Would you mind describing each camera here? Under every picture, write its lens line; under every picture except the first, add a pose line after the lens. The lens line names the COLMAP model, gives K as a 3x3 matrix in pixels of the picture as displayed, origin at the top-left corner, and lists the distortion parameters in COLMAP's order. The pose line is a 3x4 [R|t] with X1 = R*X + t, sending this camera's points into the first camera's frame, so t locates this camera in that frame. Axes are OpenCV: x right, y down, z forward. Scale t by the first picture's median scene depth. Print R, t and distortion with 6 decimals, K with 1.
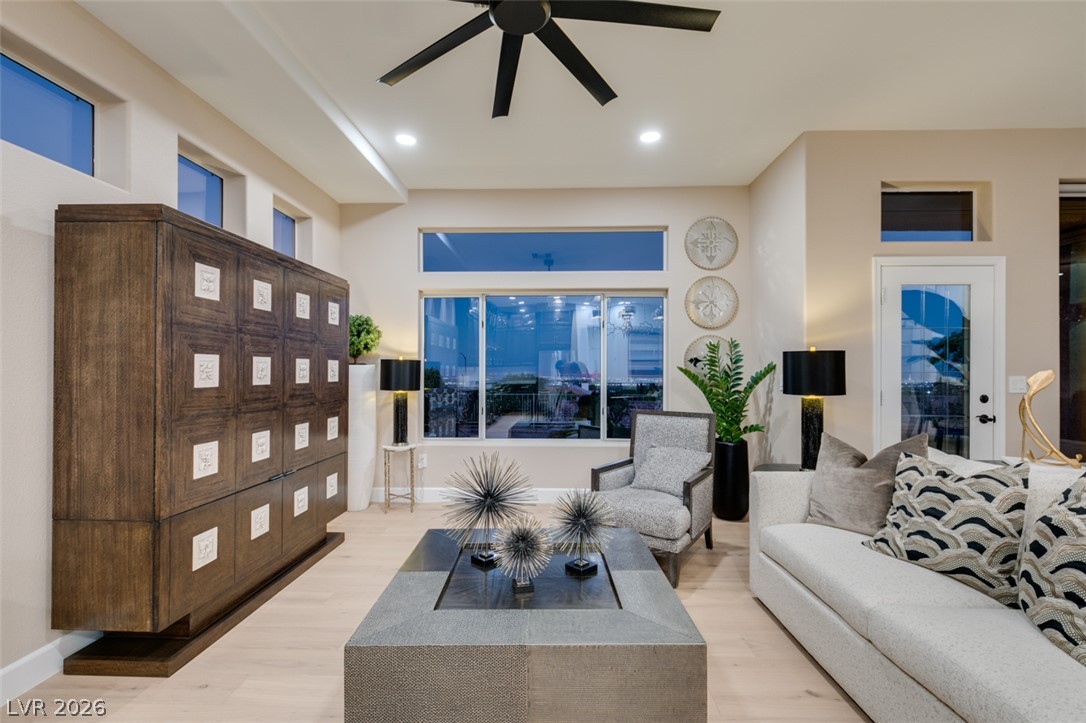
lens RADIAL K [[486.9, 0, 545.5], [0, 486.9, 368.9], [0, 0, 1]] dist [0.003015, -0.000174]
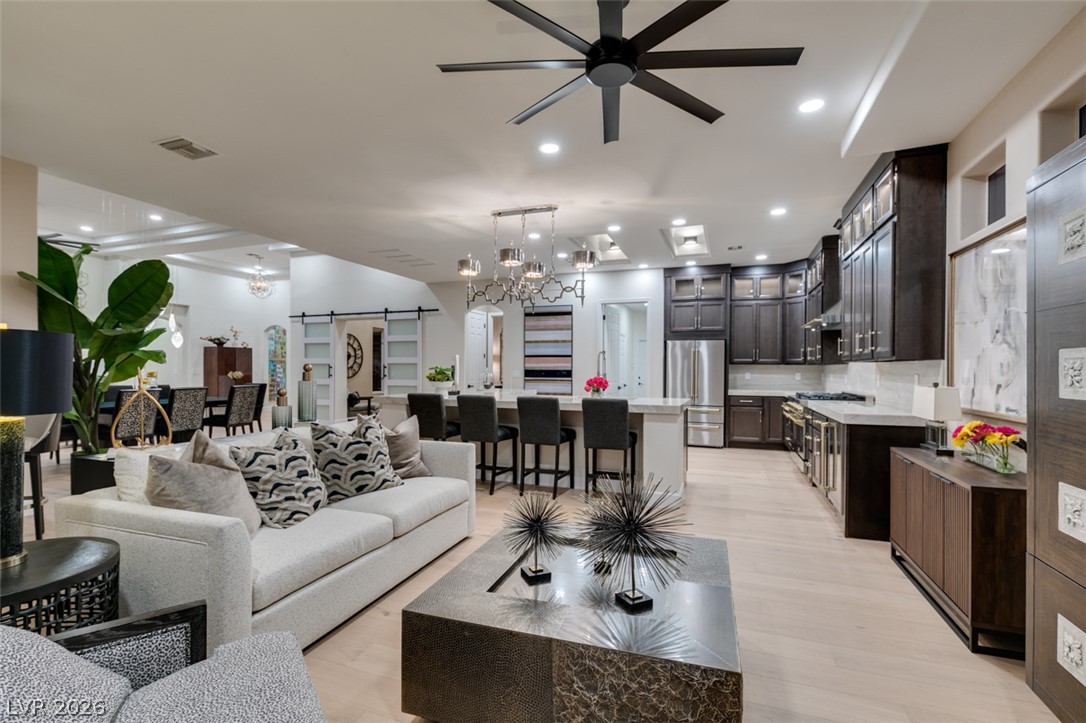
lens RADIAL K [[491.0, 0, 542.1], [0, 491.0, 369.4], [0, 0, 1]] dist [-0.001847, -0.000257]
pose [[-0.943771, -0.005279, 0.330556, -0.237433], [-0.004951, 0.999986, 0.001835, -0.000203], [-0.330562, 0.000095, -0.943784, 1.747852]]
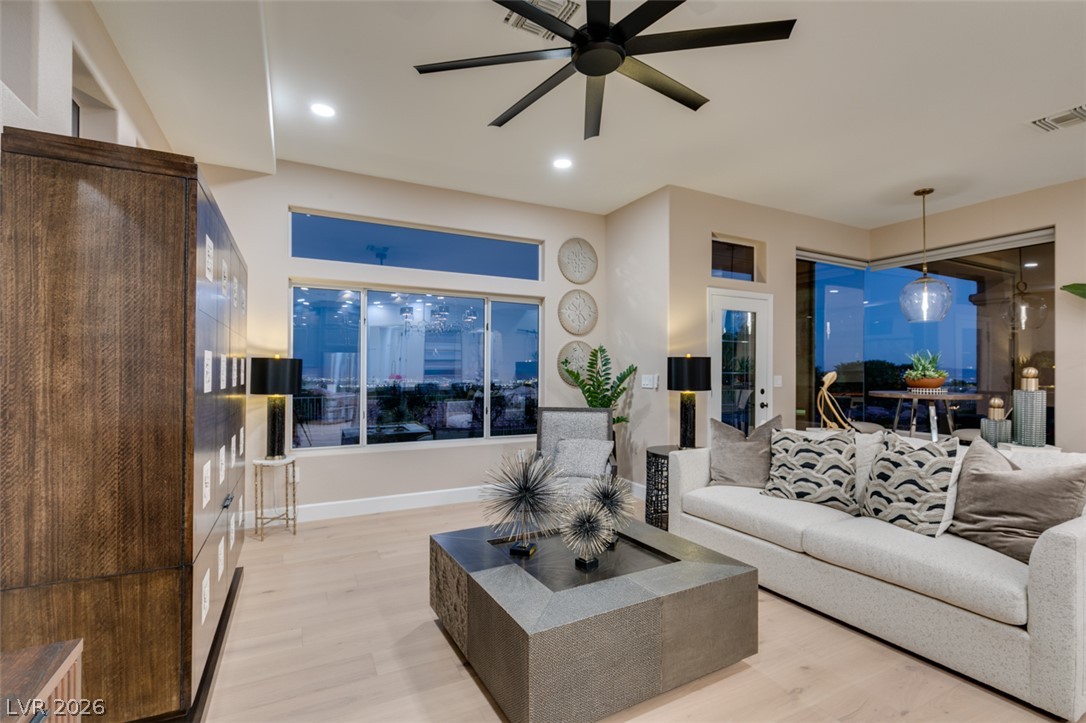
lens RADIAL K [[493.5, 0, 542.5], [0, 493.5, 369.9], [0, 0, 1]] dist [-0.001576, -0.000553]
pose [[0.878566, 0.003574, 0.477608, -0.569423], [-0.004203, 0.999991, 0.000248, -0.001003], [-0.477603, -0.002225, 0.878573, 0.035978]]
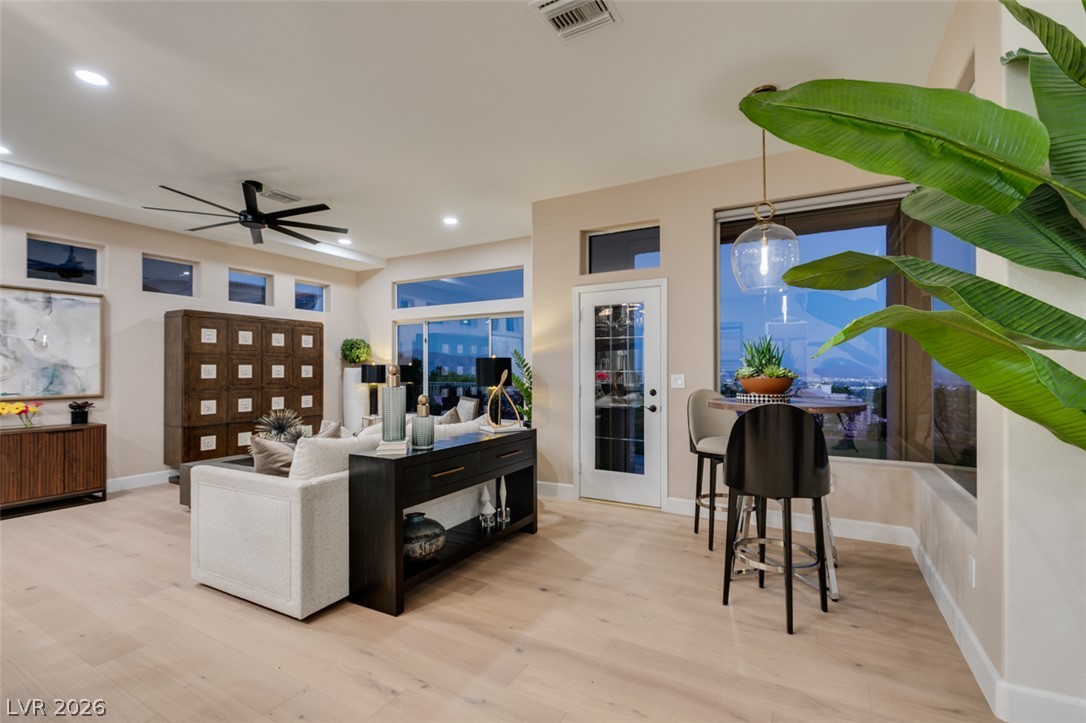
lens RADIAL K [[485.8, 0, 540.5], [0, 485.8, 366.6], [0, 0, 1]] dist [-0.001750, -0.000487]
pose [[0.882474, -0.006376, -0.470319, 1.861878], [0.003752, 0.999972, -0.006517, 0.001587], [0.470347, 0.003987, 0.882473, -0.366536]]
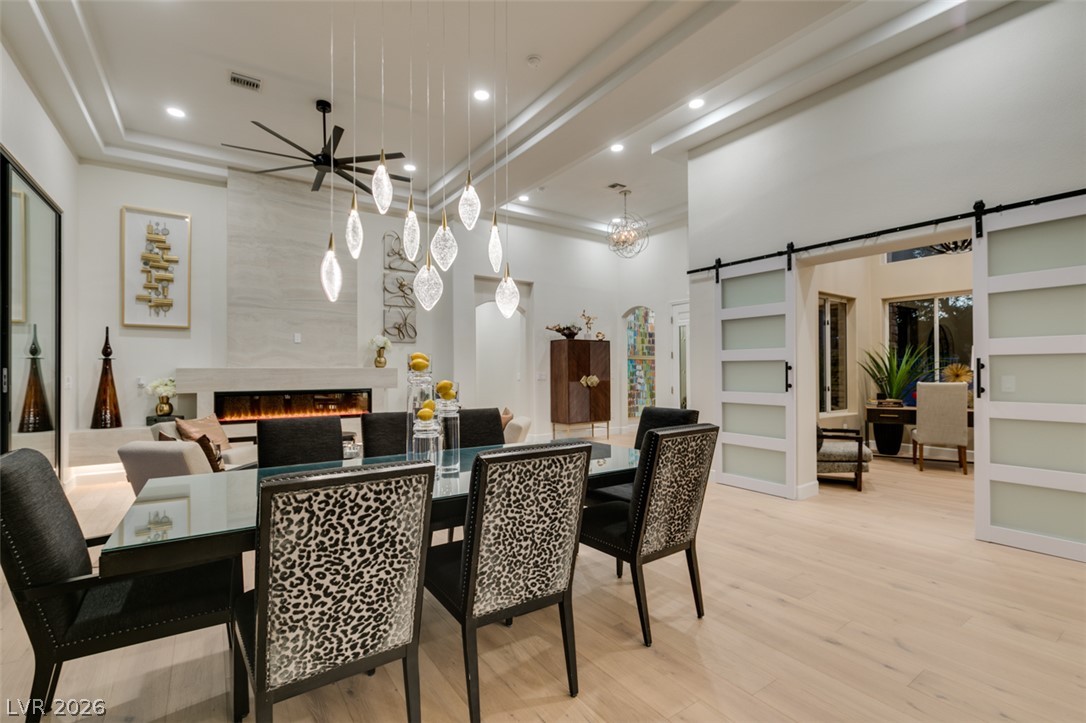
lens RADIAL K [[485.8, 0, 540.5], [0, 485.8, 366.6], [0, 0, 1]] dist [-0.001750, -0.000487]
pose [[-0.583454, 0.006613, 0.812119, 2.107034], [0.003041, 0.999978, -0.005958, 0.002984], [-0.812140, -0.001006, -0.583461, 0.102991]]
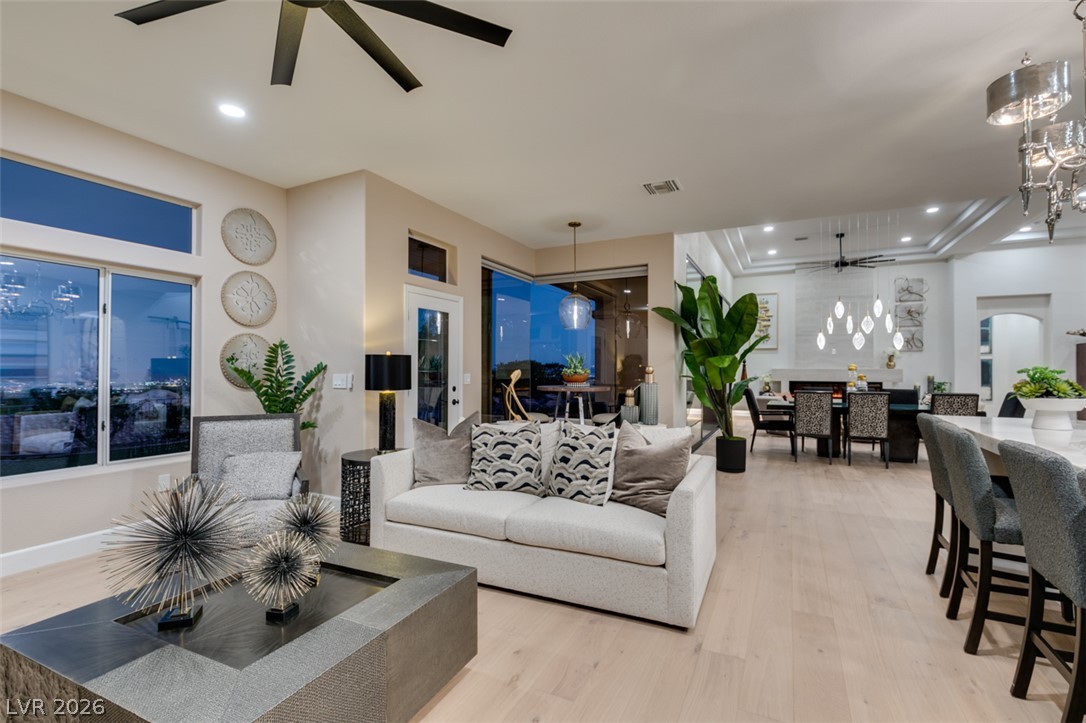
lens RADIAL K [[488.8, 0, 541.6], [0, 488.8, 365.9], [0, 0, 1]] dist [0.000005, -0.001142]
pose [[0.428856, 0.007048, 0.903345, -0.545026], [-0.001659, 0.999974, -0.007014, -0.000264], [-0.903371, 0.001510, 0.428857, 0.153100]]
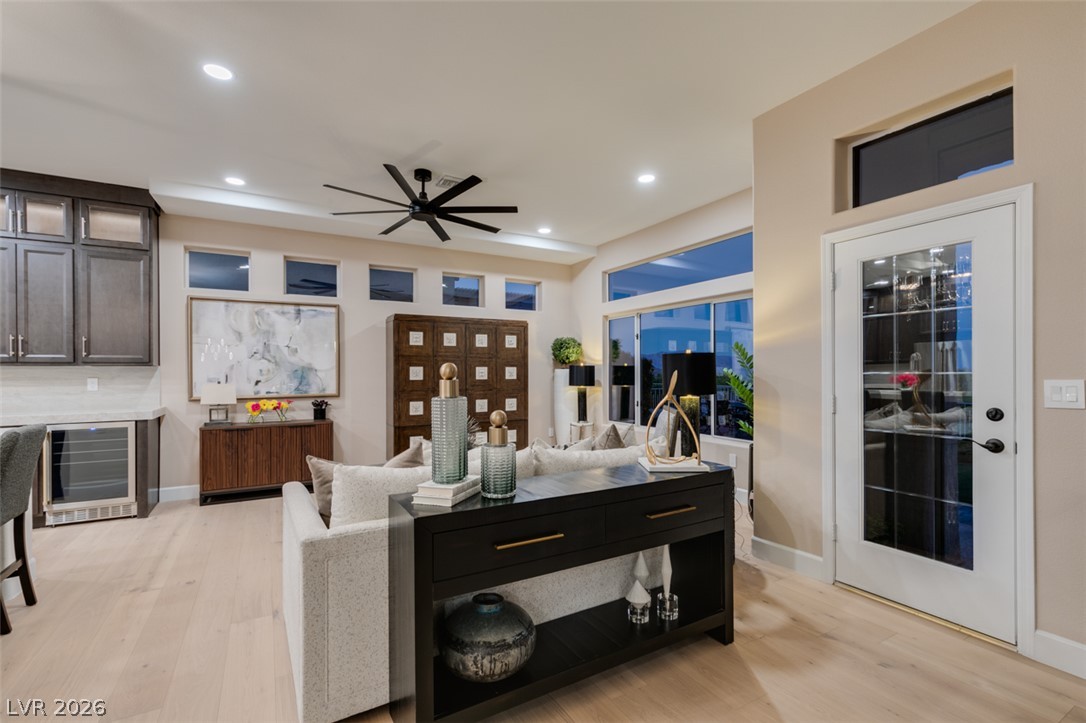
lens RADIAL K [[484.2, 0, 542.3], [0, 484.2, 369.8], [0, 0, 1]] dist [0.005110, -0.000220]
pose [[0.518388, -0.007370, -0.855114, 1.718513], [0.006013, 0.999970, -0.004973, 0.002602], [0.855125, -0.002564, 0.518416, 0.240036]]
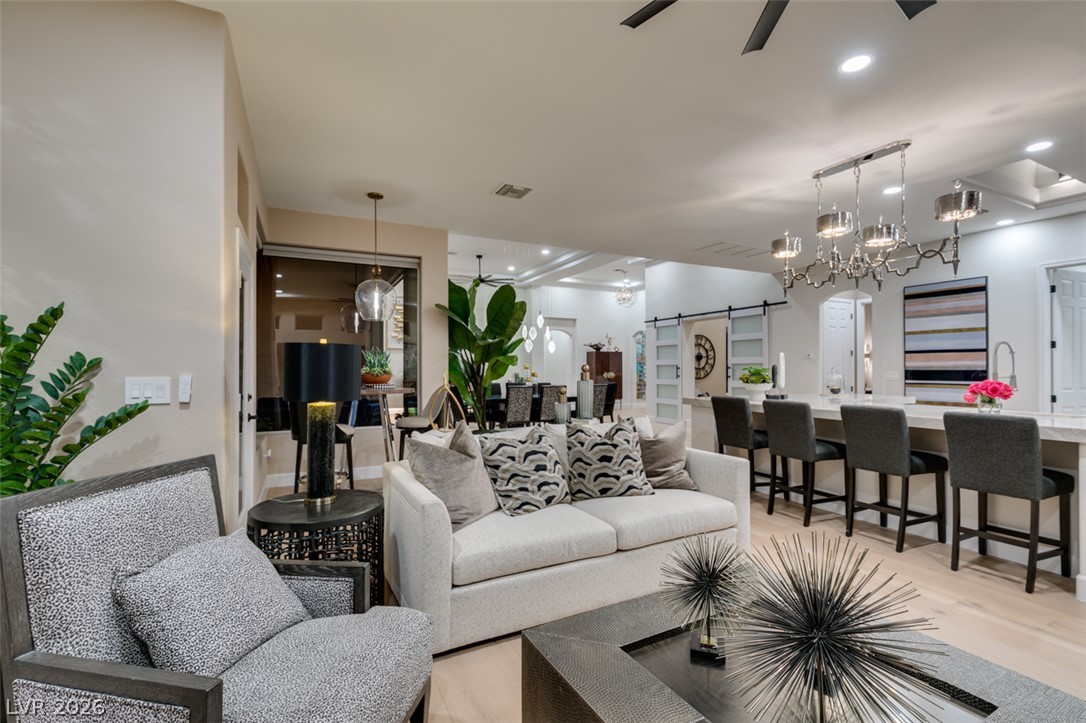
lens RADIAL K [[485.8, 0, 540.5], [0, 485.8, 366.6], [0, 0, 1]] dist [-0.001750, -0.000487]
pose [[-0.460142, 0.003428, 0.887839, -0.403779], [-0.000010, 0.999993, -0.003867, 0.001267], [-0.887845, -0.001789, -0.460138, 1.404511]]
